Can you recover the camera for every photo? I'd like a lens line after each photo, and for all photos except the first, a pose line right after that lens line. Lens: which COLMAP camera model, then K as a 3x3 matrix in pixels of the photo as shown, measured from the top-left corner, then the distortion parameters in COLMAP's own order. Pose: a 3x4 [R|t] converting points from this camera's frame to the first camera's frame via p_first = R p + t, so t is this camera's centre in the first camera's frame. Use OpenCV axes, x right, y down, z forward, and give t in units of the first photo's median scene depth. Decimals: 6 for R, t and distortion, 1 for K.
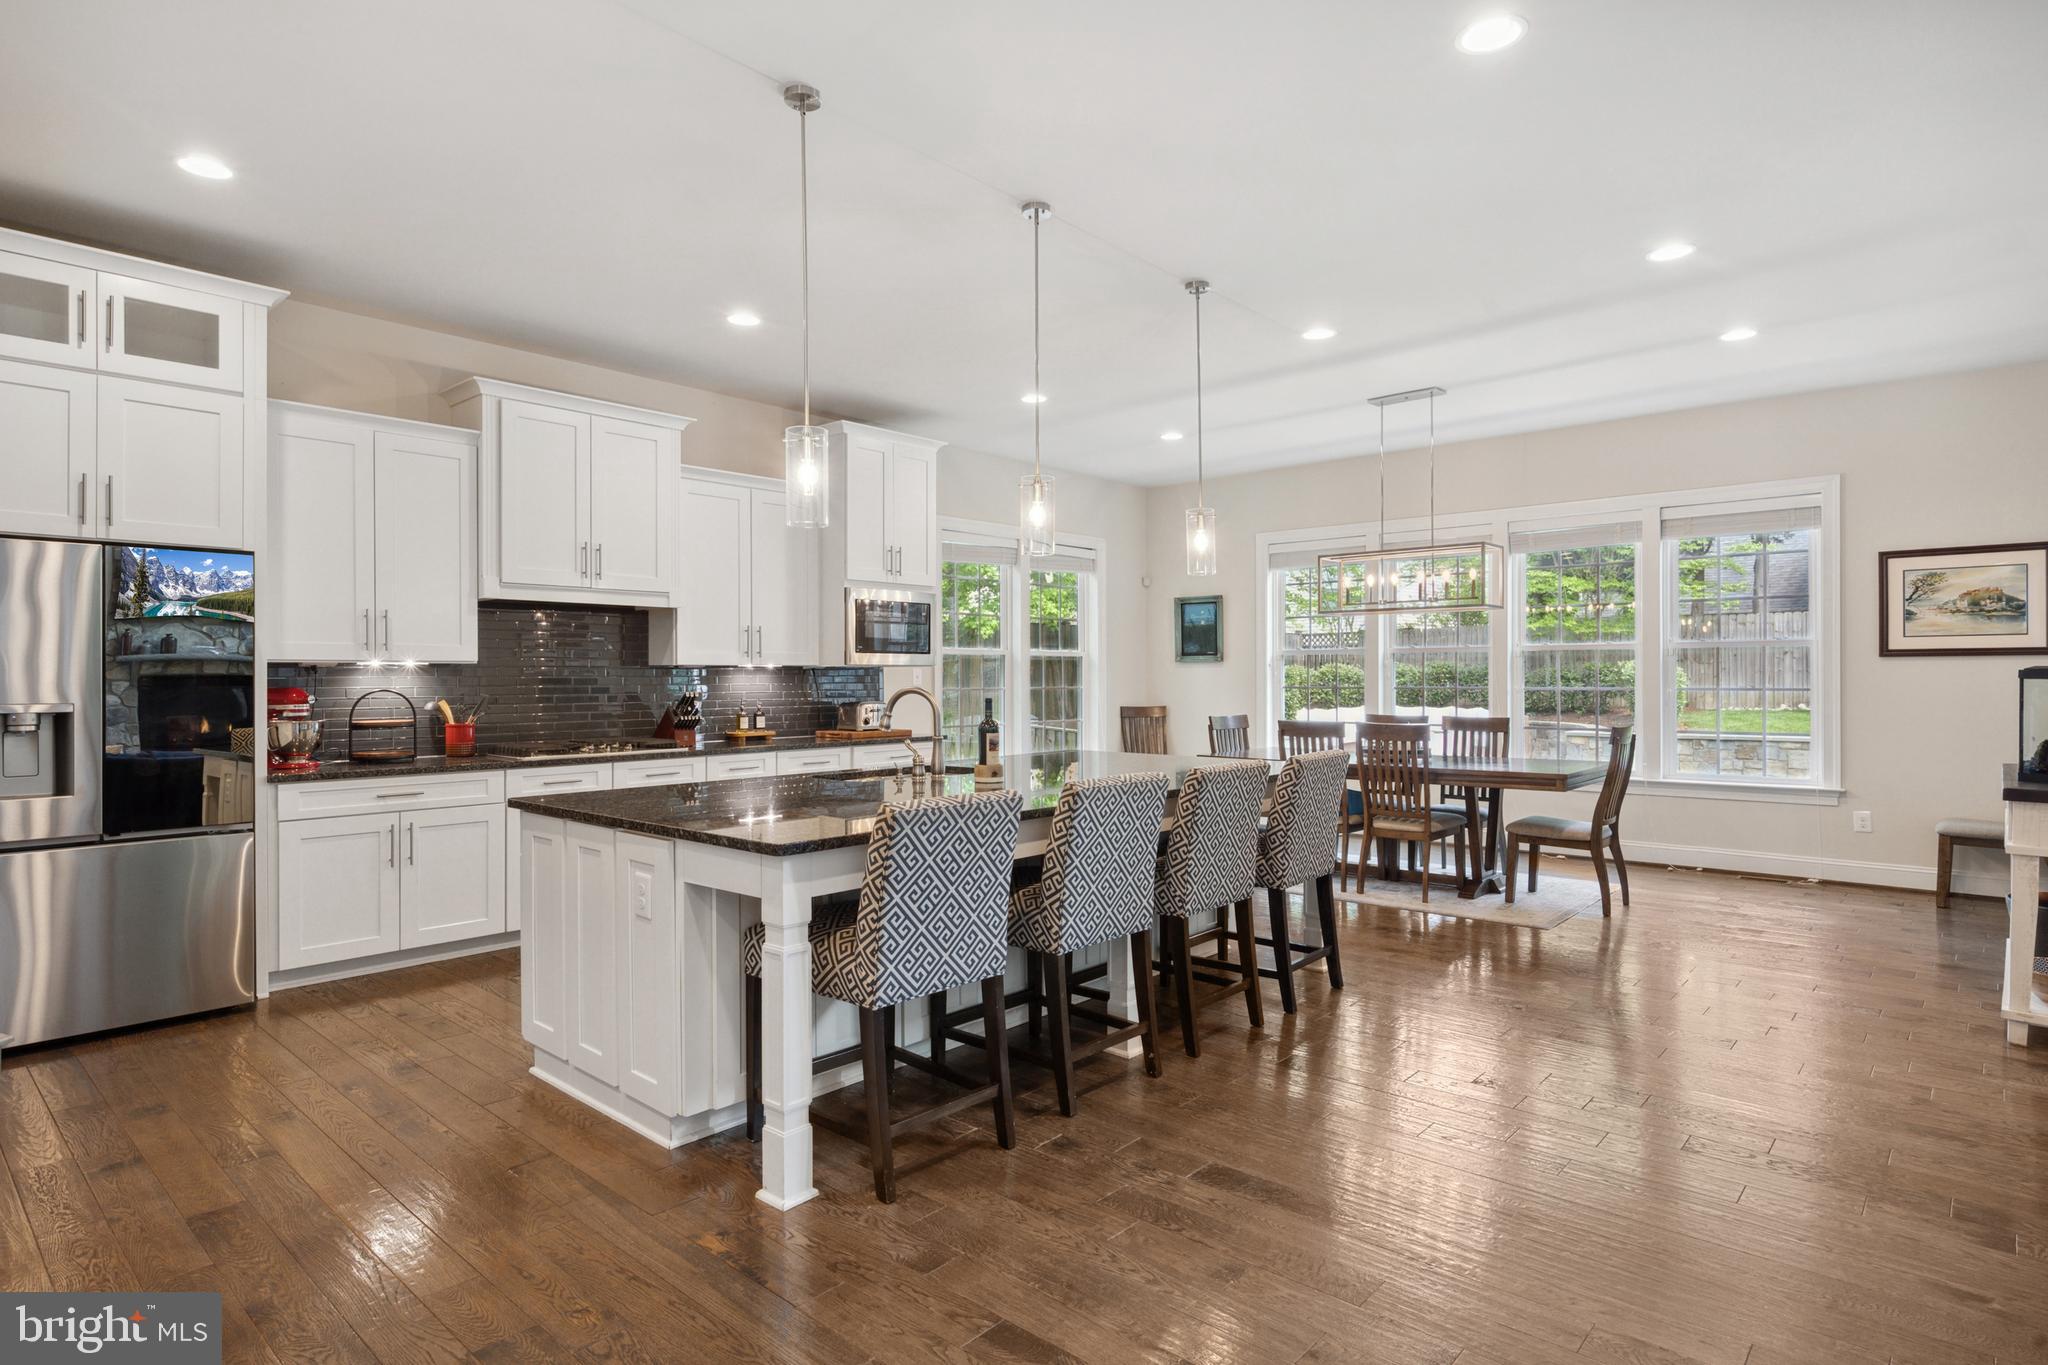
lens RADIAL K [[1078.7, 0, 1030.0], [0, 1078.7, 680.5], [0, 0, 1]] dist [-0.006964, -0.000839]
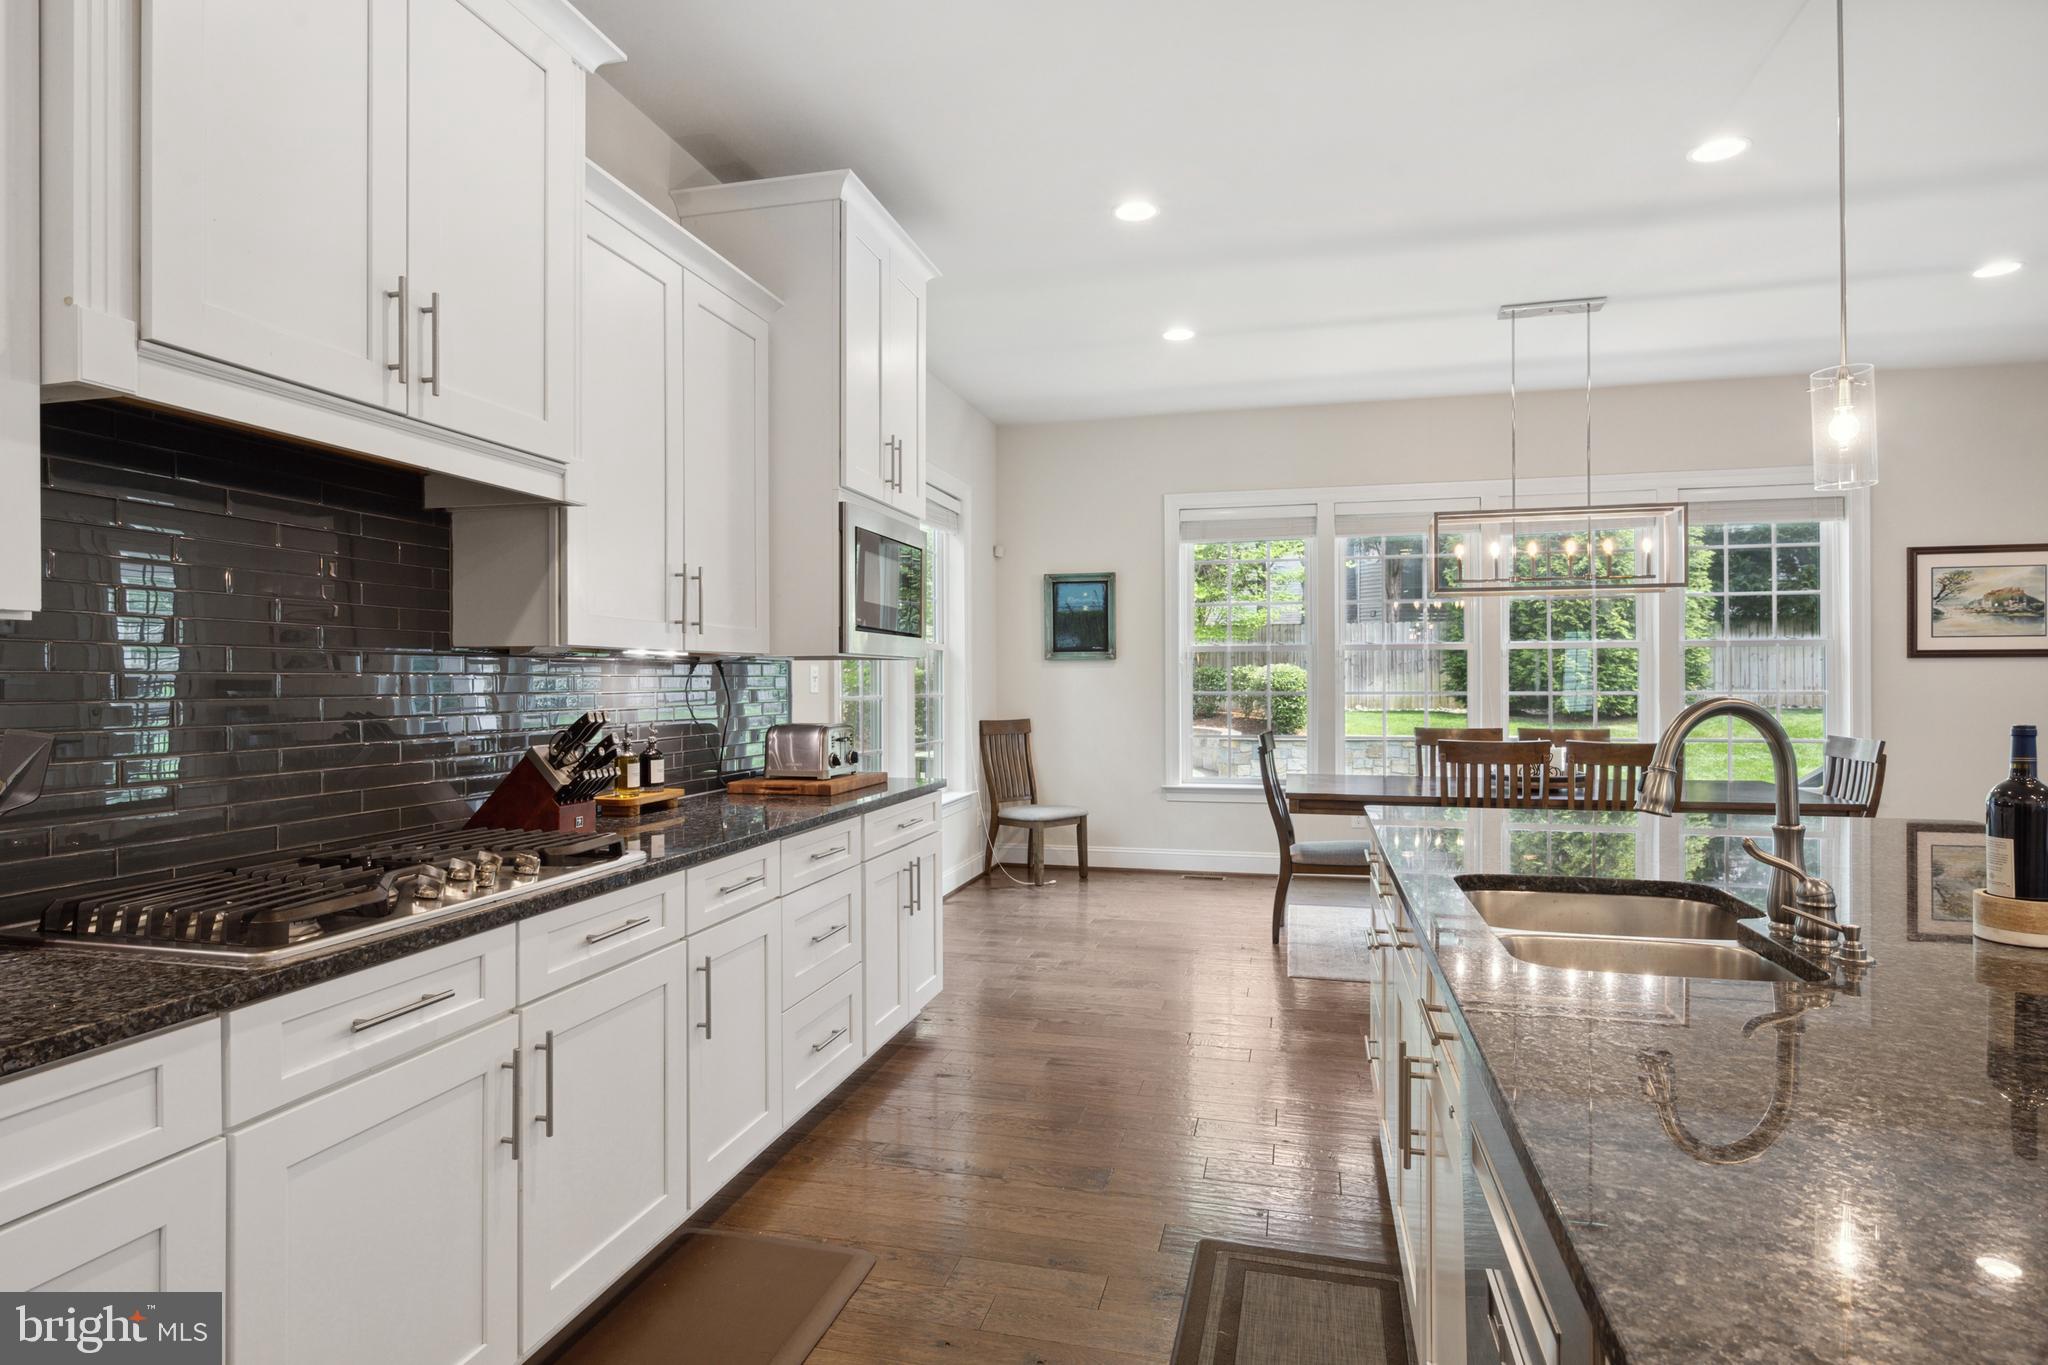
lens RADIAL K [[1078.7, 0, 1030.3], [0, 1078.7, 680.5], [0, 0, 1]] dist [-0.006964, -0.000839]
pose [[0.884872, 0.000524, 0.465834, -0.340168], [0.001989, 0.999986, -0.004903, 0.001142], [-0.465830, 0.005265, 0.884859, 0.523833]]
